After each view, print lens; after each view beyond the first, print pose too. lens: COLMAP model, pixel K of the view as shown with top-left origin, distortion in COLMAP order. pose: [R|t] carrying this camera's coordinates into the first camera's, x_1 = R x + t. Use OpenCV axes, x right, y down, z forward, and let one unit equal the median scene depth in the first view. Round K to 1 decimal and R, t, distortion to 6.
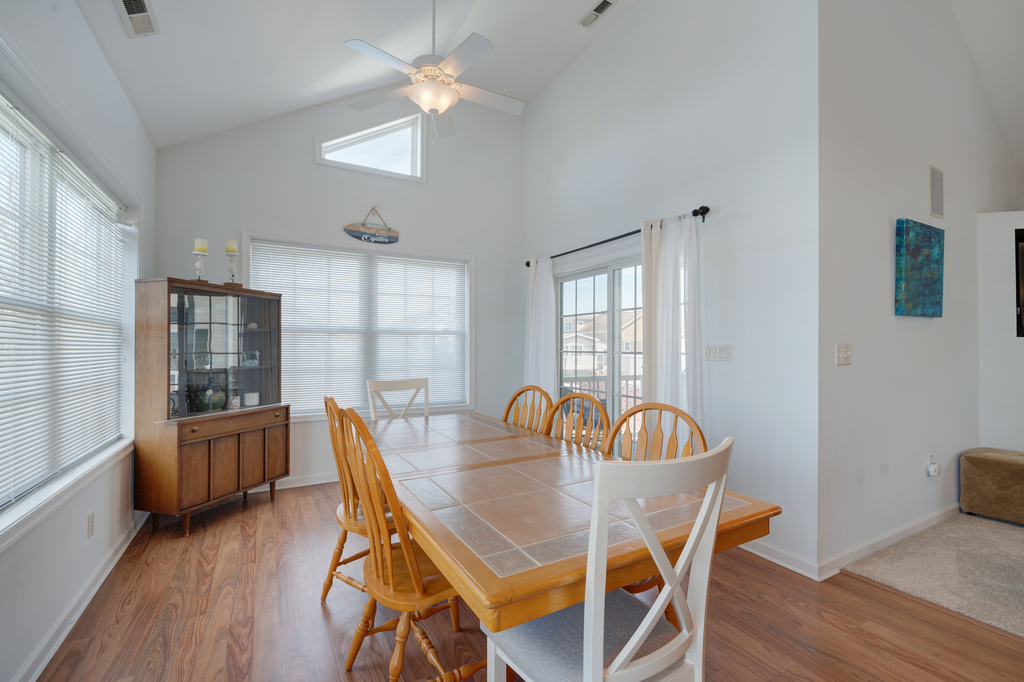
lens RADIAL K [[446.4, 0, 506.1], [0, 446.4, 345.6], [0, 0, 1]] dist [0.001119, -0.000216]
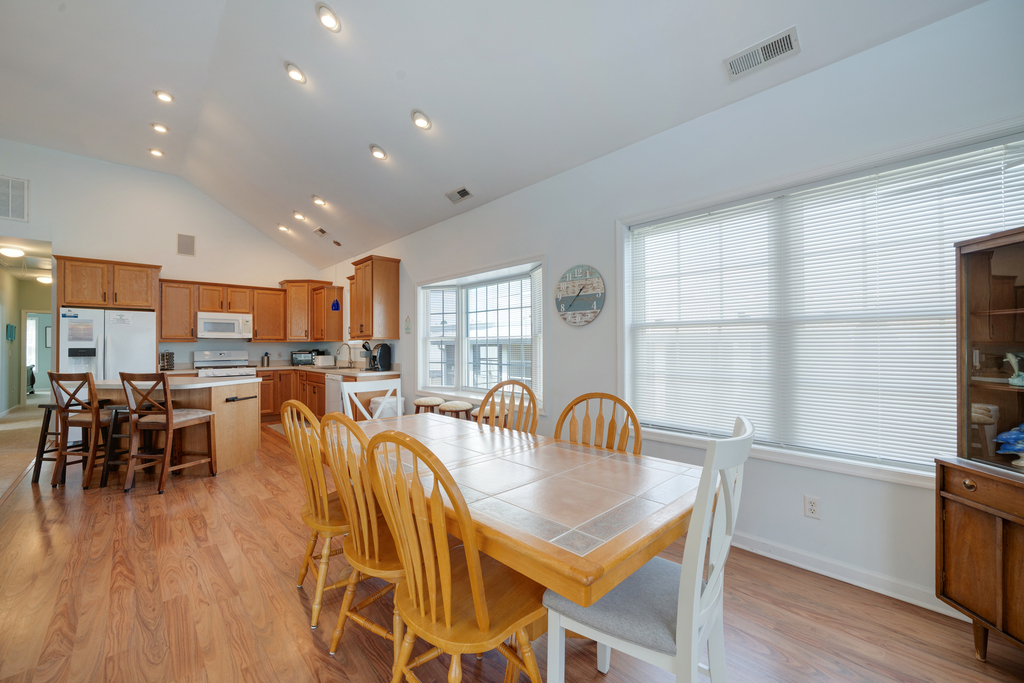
lens RADIAL K [[406.8, 0, 502.6], [0, 406.8, 342.8], [0, 0, 1]] dist [0.001001, 0.000188]
pose [[-0.965902, -0.003576, -0.258882, 0.041033], [0.001744, 0.999792, -0.020318, 0.004837], [0.258901, -0.020076, -0.965695, 1.211214]]
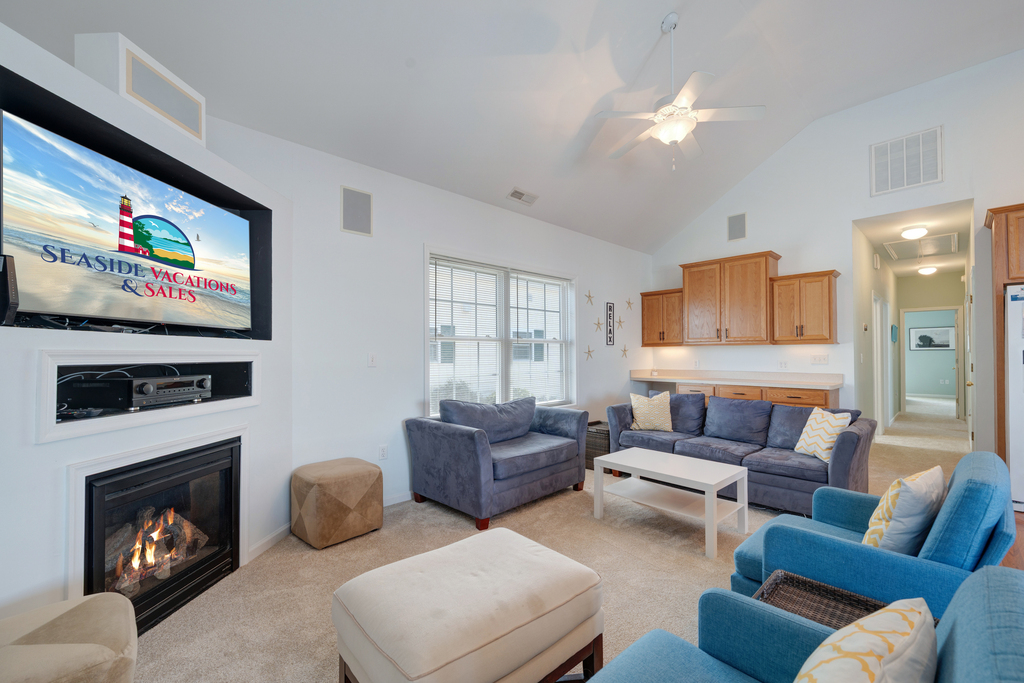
lens RADIAL K [[422.1, 0, 544.4], [0, 422.1, 345.7], [0, 0, 1]] dist [0.001897, 0.000318]
pose [[-0.299895, 0.005038, 0.953959, 0.634617], [-0.007526, 0.999942, -0.007647, -0.008685], [-0.953943, -0.009473, -0.299840, 0.630610]]
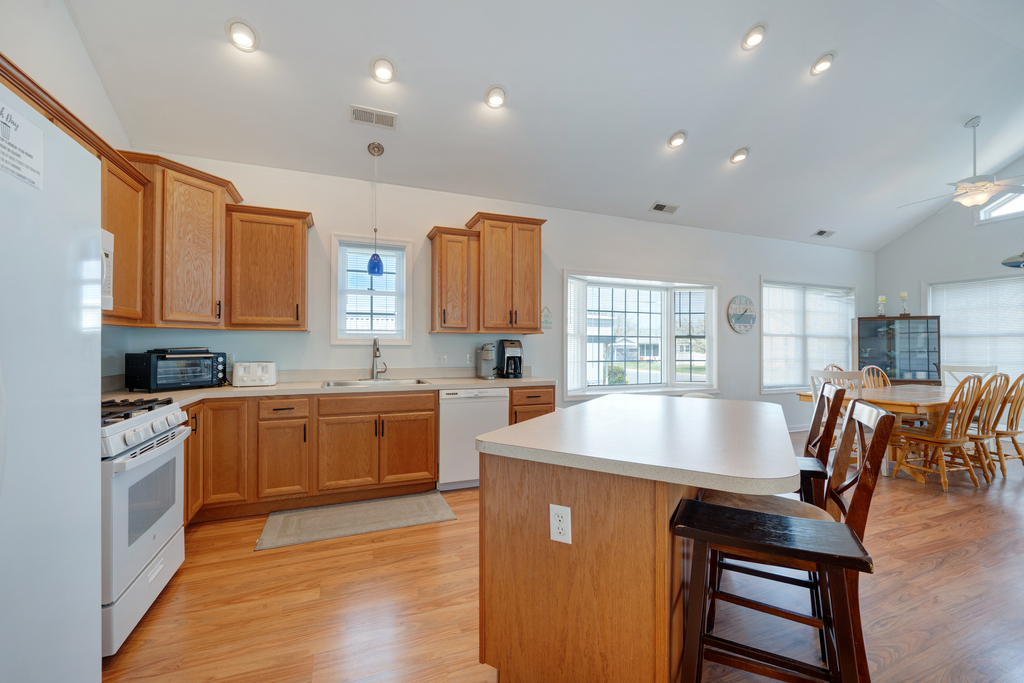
lens RADIAL K [[410.9, 0, 524.6], [0, 410.9, 342.5], [0, 0, 1]] dist [0.022497, 0.000015]
pose [[-0.106297, -0.014568, -0.994228, 1.351510], [0.007268, 0.999855, -0.015427, 0.000205], [0.994308, -0.008866, -0.106176, -0.436288]]
